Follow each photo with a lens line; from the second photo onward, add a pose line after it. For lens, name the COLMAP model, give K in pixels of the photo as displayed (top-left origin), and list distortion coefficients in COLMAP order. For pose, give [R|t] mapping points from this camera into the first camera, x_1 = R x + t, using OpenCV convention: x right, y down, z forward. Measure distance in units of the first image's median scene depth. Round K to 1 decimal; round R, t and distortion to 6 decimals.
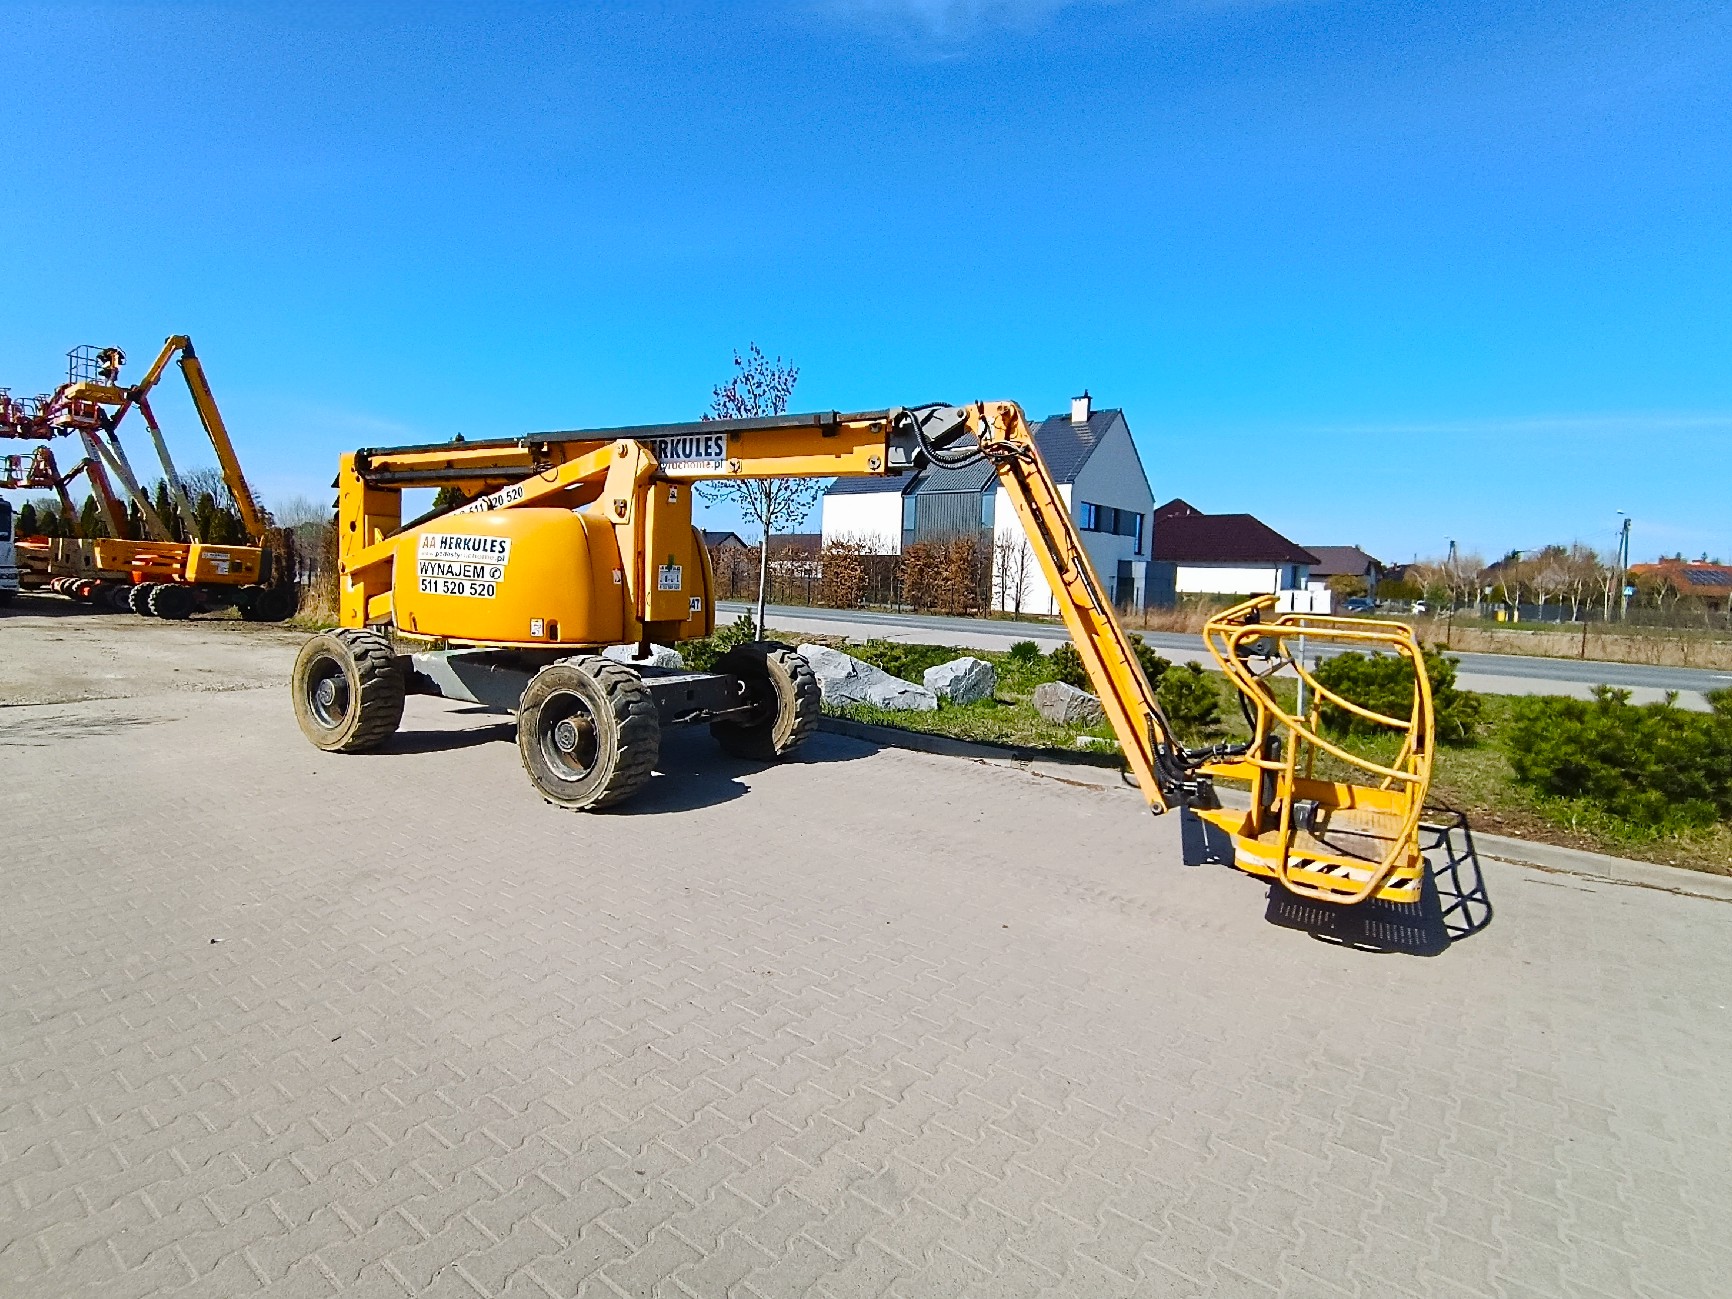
lens RADIAL K [[921.8, 0, 866.1], [0, 921.8, 650.0], [0, 0, 1]] dist [0.006020, 0.000091]
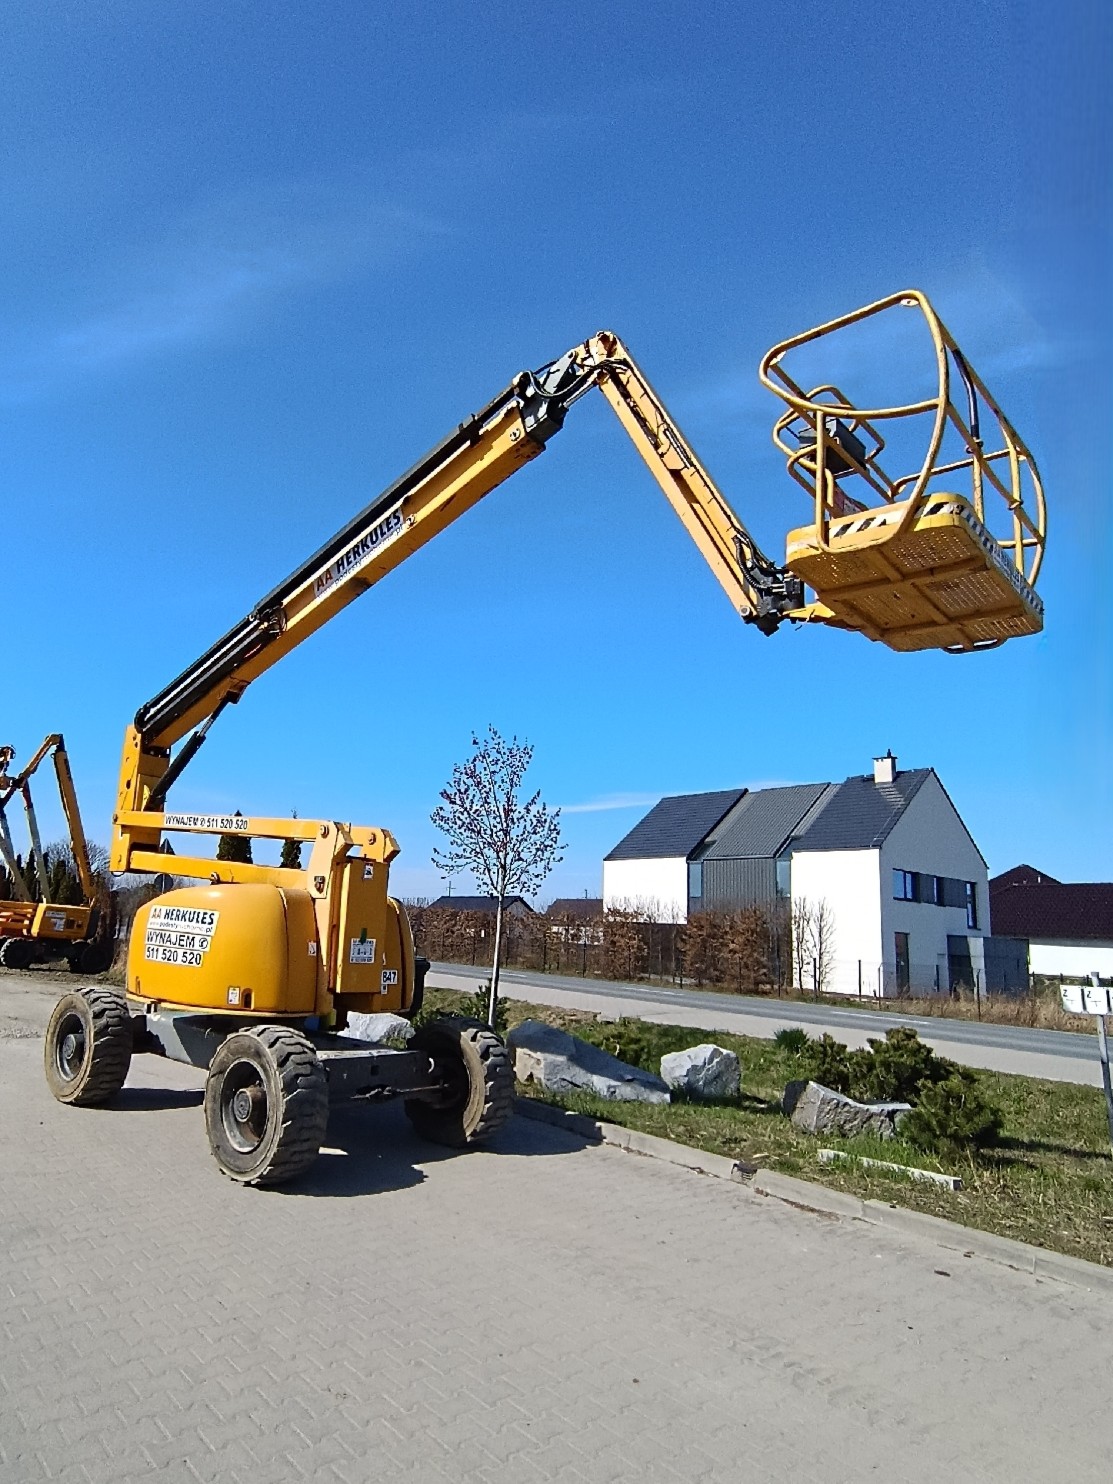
lens RADIAL K [[977.2, 0, 556.7], [0, 977.2, 741.3], [0, 0, 1]] dist [0.008203, -0.004959]
pose [[0.957937, -0.027679, -0.285640, 0.269951], [-0.047413, 0.966395, -0.252650, -0.032459], [0.283034, 0.255566, 0.924434, -0.015213]]
